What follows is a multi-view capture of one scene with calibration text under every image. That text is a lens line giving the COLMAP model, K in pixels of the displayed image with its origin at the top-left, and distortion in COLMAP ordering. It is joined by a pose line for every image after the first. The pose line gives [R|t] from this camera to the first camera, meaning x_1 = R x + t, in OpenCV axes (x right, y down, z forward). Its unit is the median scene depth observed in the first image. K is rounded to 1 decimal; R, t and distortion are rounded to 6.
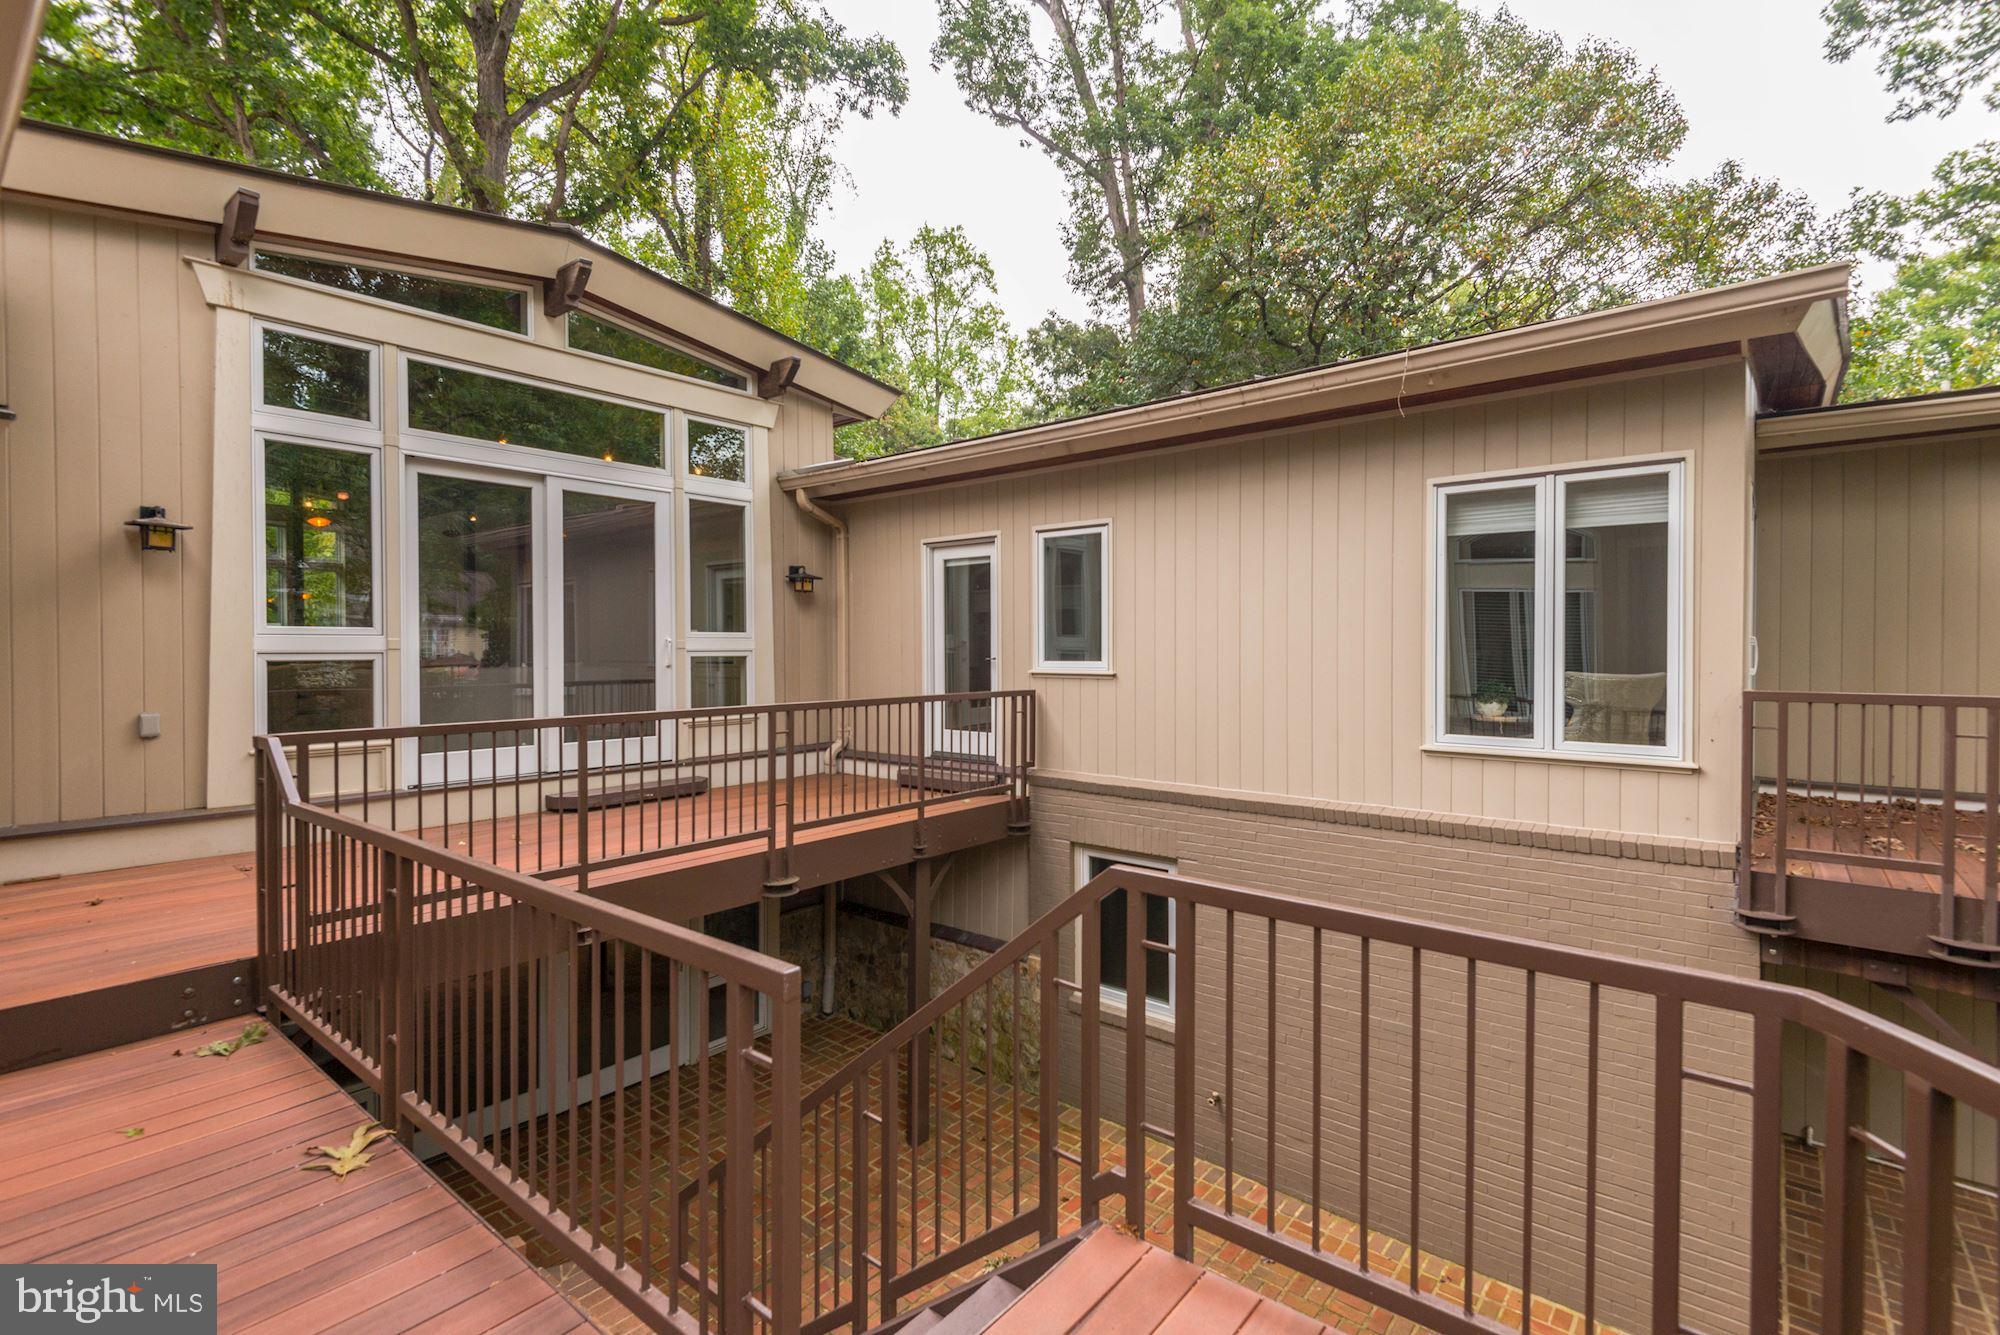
lens RADIAL K [[932.8, 0, 998.2], [0, 932.8, 658.8], [0, 0, 1]] dist [0.020049, -0.003546]
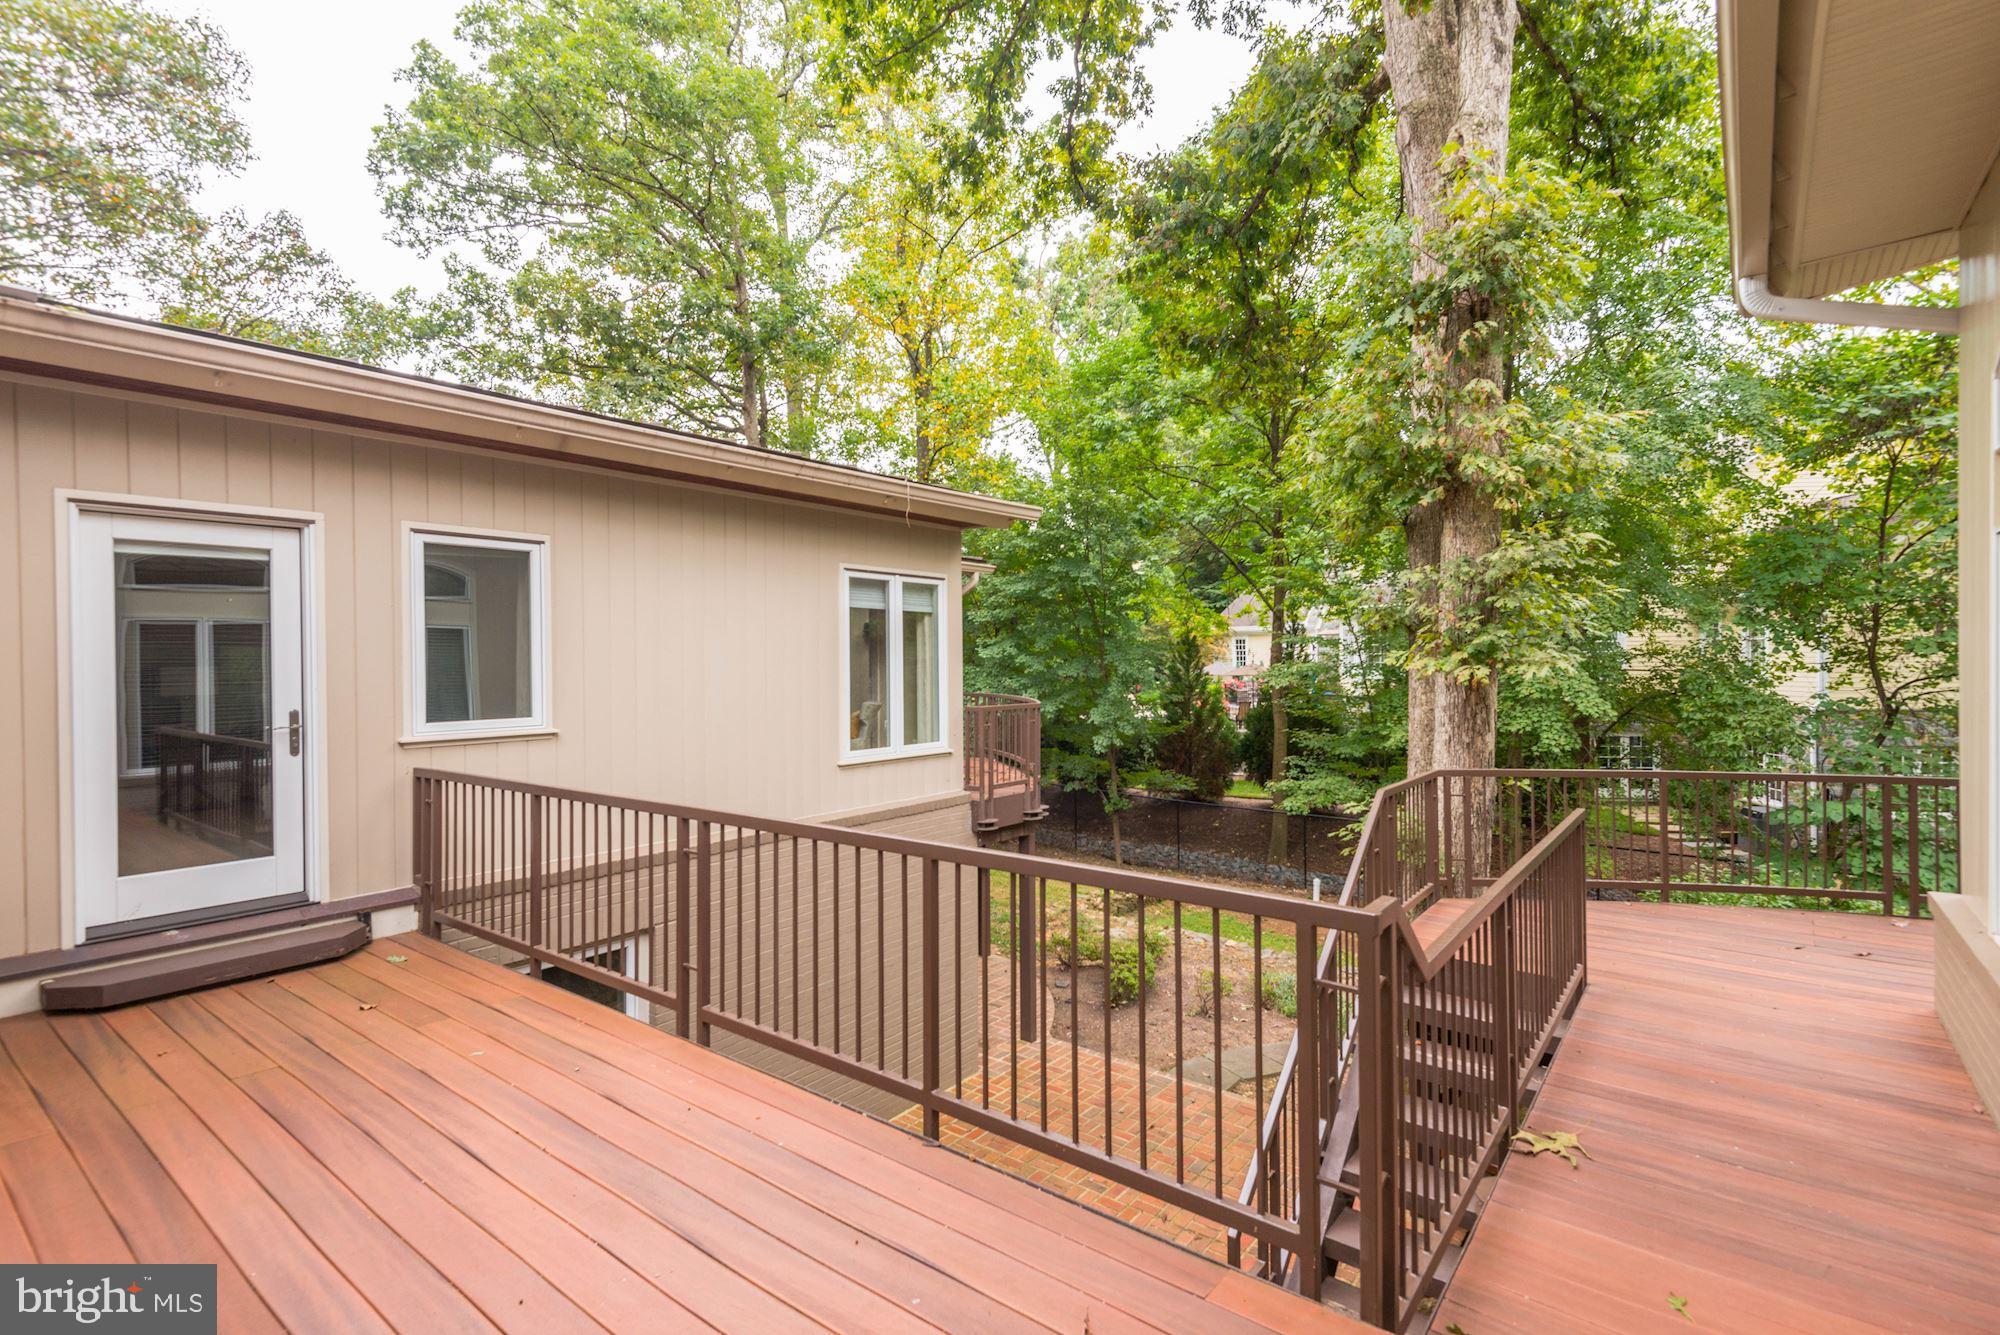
lens RADIAL K [[932.8, 0, 990.9], [0, 932.8, 667.7], [0, 0, 1]] dist [0.020049, -0.003546]
pose [[-0.036103, -0.008145, 0.999315, -0.691603], [0.016570, 0.999824, 0.008748, -0.038940], [-0.999211, 0.016875, -0.035961, 0.654391]]
